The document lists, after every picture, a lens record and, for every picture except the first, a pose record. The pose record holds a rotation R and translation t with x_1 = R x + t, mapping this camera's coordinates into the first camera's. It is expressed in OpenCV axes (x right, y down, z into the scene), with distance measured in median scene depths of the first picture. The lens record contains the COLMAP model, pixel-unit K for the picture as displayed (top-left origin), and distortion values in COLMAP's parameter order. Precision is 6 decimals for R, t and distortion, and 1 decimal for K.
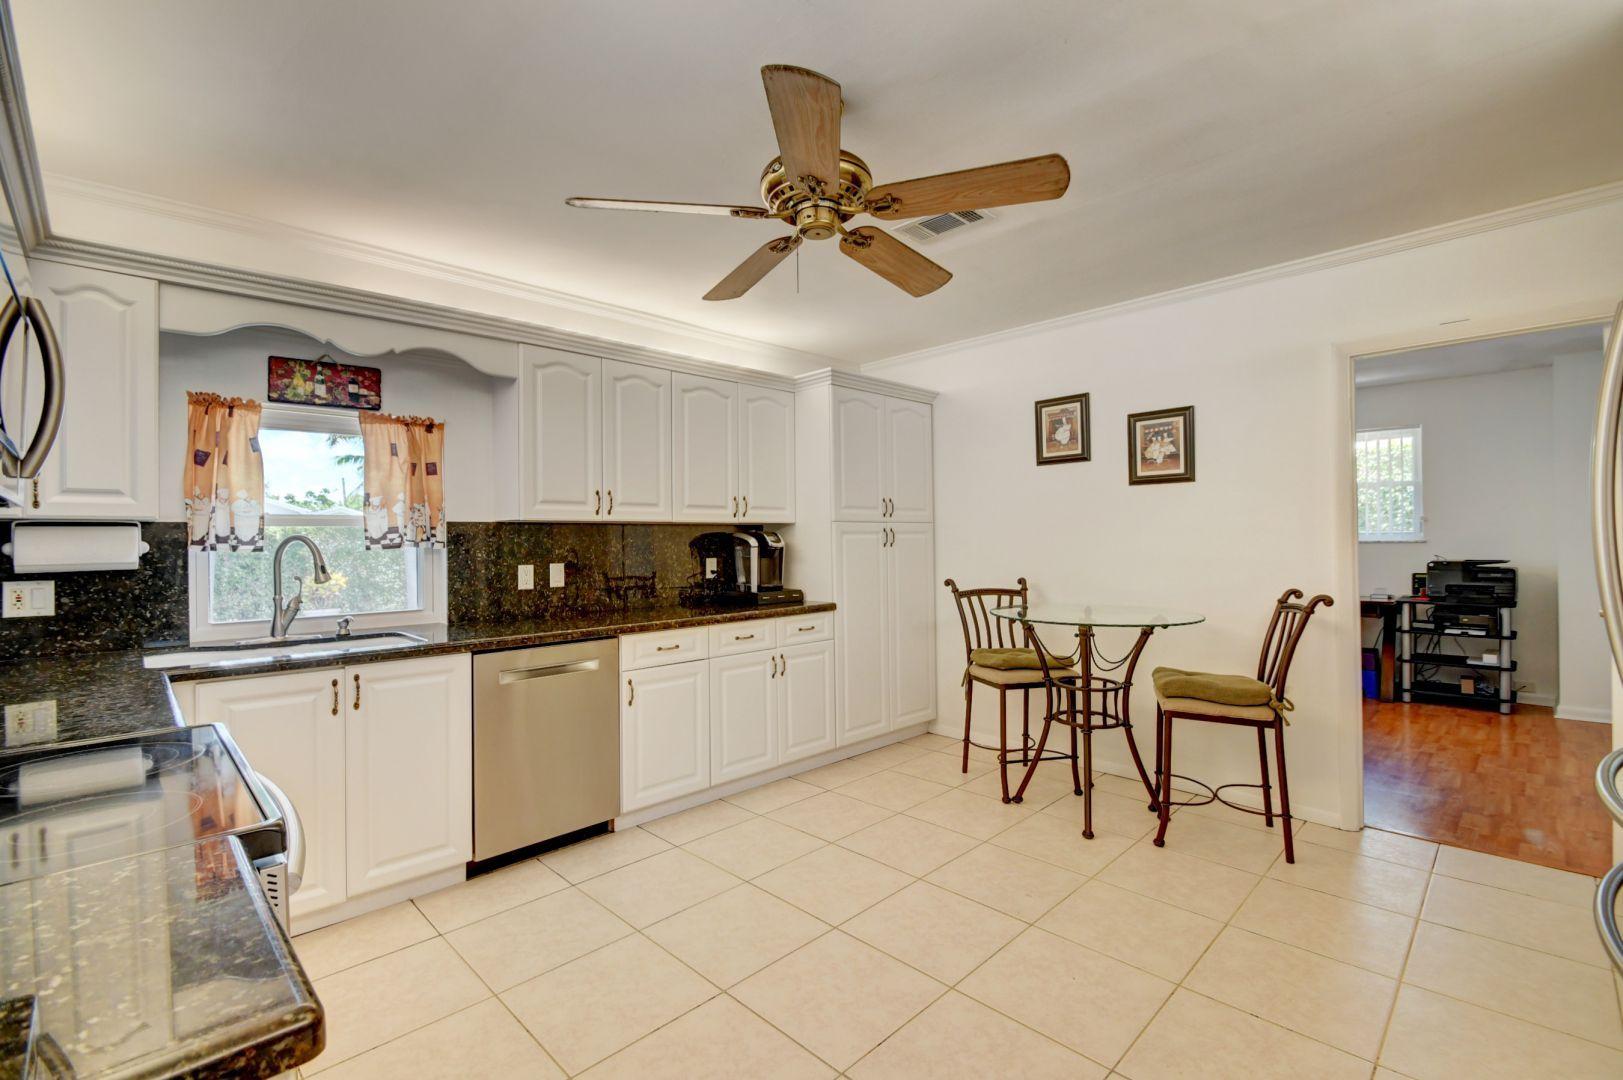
lens RADIAL K [[714.5, 0, 821.1], [0, 714.5, 538.9], [0, 0, 1]] dist [0.022993, -0.022279]
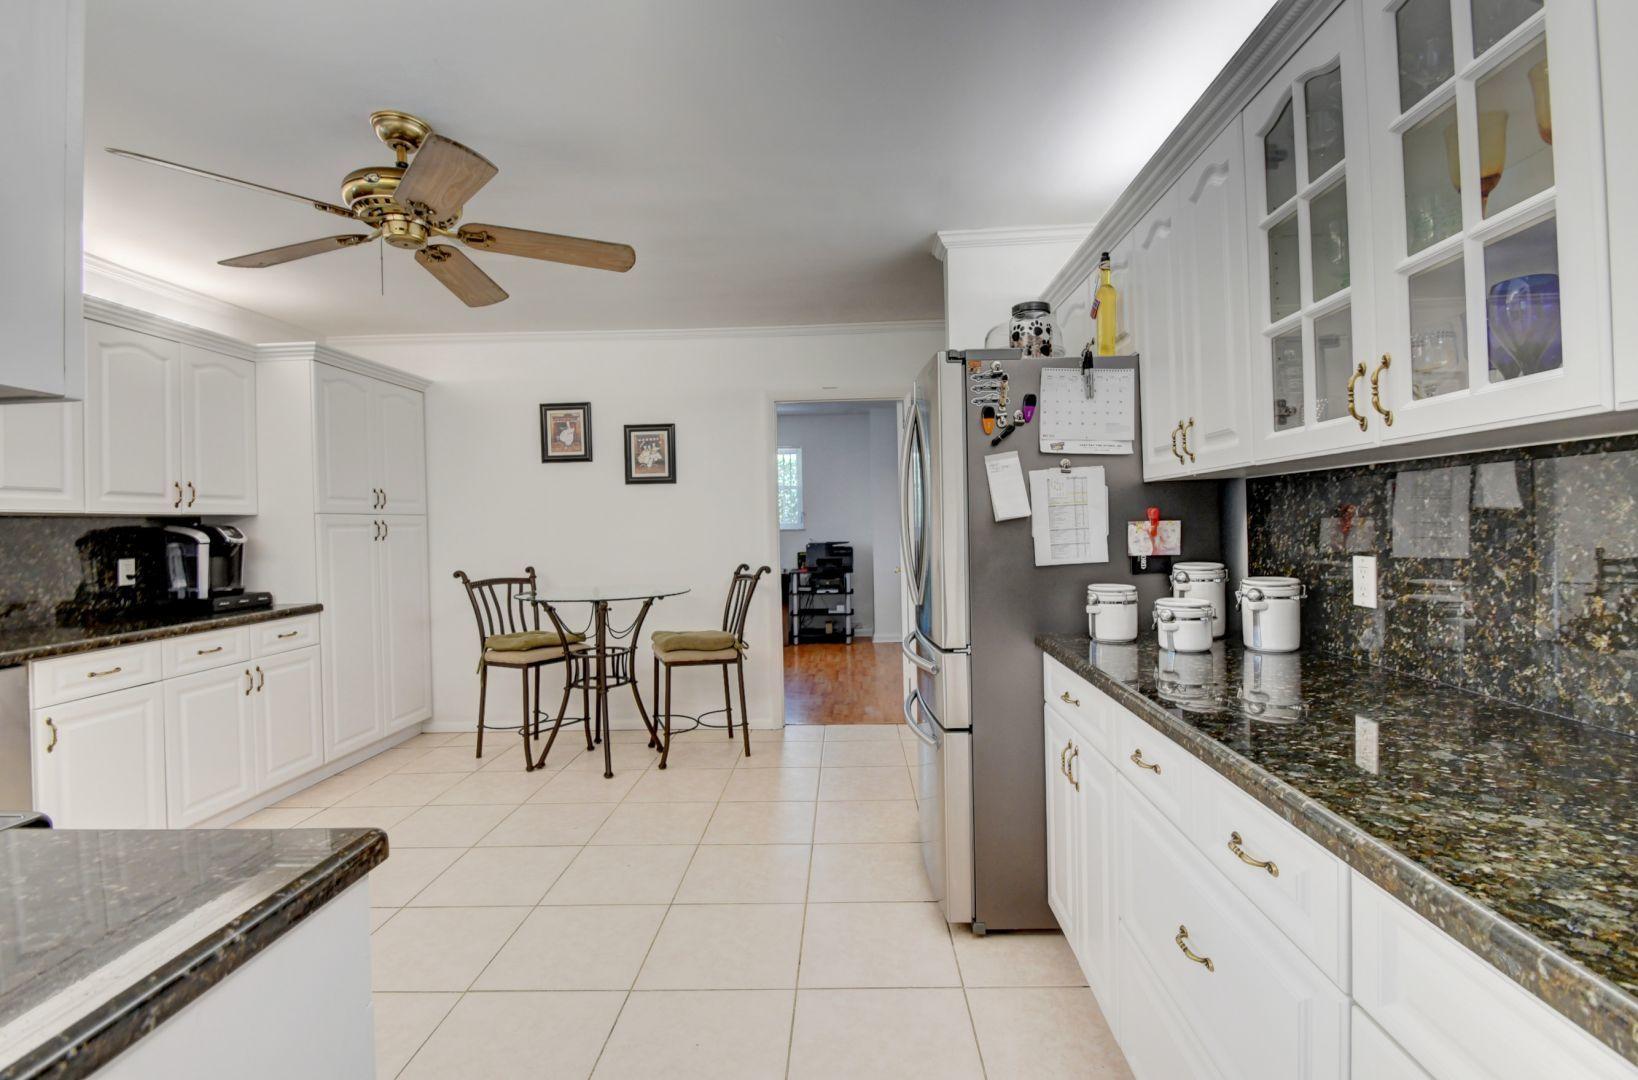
lens RADIAL K [[747.4, 0, 819.0], [0, 747.4, 540.0], [0, 0, 1]] dist [0.022896, 0.000012]
pose [[0.737151, -0.019811, 0.675437, -0.179368], [0.012818, 0.999800, 0.015336, 0.003134], [-0.675606, -0.002647, 0.737258, -0.139807]]
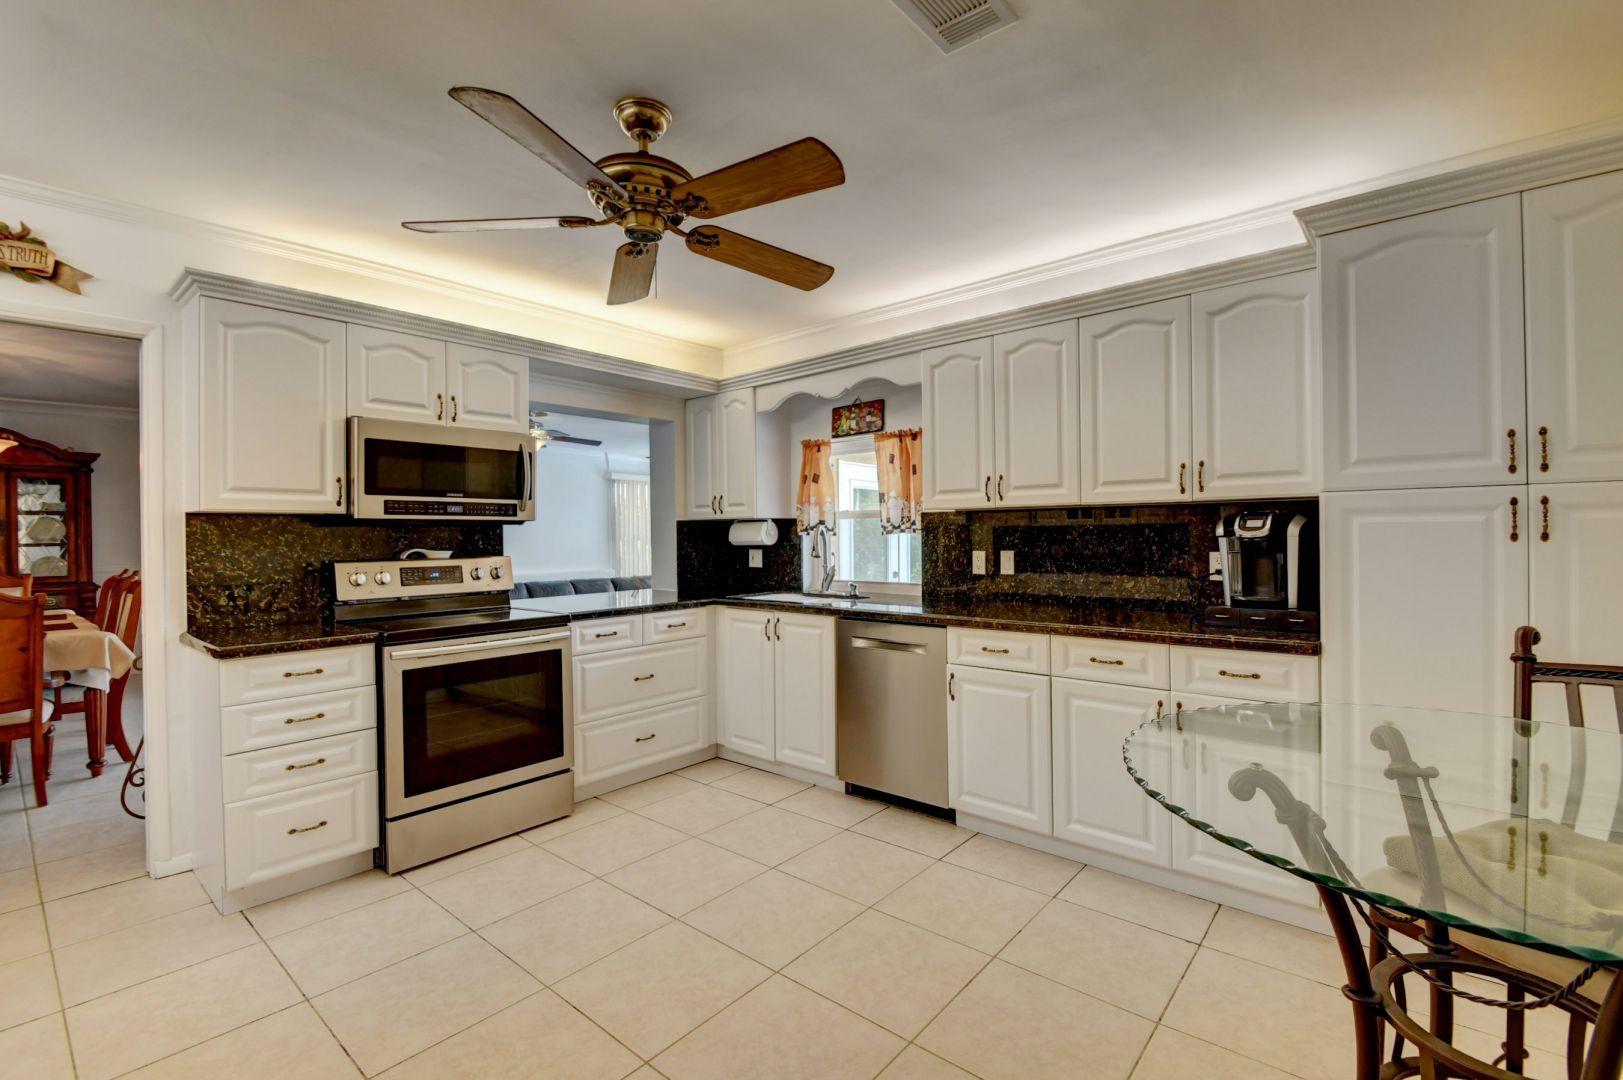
lens RADIAL K [[714.5, 0, 821.1], [0, 714.5, 538.9], [0, 0, 1]] dist [0.022993, -0.022279]
pose [[0.087582, 0.019506, -0.995966, 0.585445], [0.014303, 0.999681, 0.020836, -0.006274], [0.996055, -0.016071, 0.087275, 0.645805]]
